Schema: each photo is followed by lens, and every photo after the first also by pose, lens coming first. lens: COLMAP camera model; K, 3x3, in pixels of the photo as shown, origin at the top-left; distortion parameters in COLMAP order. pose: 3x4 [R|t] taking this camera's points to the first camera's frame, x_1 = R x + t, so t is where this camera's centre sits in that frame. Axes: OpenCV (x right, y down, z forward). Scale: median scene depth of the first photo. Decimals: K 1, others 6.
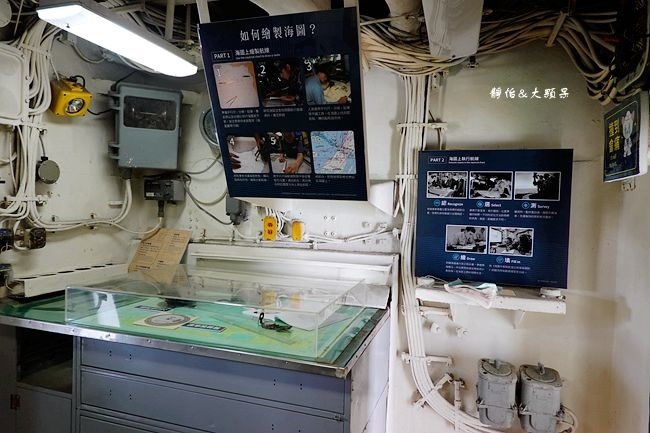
lens RADIAL K [[435.8, 0, 325.0], [0, 435.8, 216.5], [0, 0, 1]] dist [-0.007338, -0.001915]
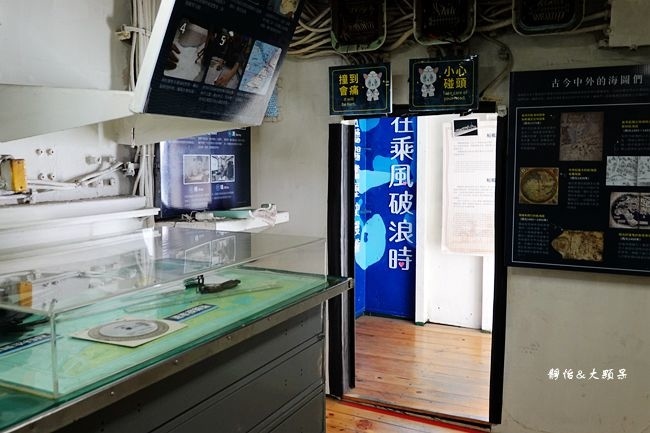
lens RADIAL K [[585.1, 0, 325.0], [0, 585.1, 216.5], [0, 0, 1]] dist [-0.005654, -0.004329]
pose [[0.128213, -0.126159, 0.983690, -0.929803], [0.033777, 0.991856, 0.122804, 0.007446], [-0.991171, 0.017481, 0.131430, 0.577270]]
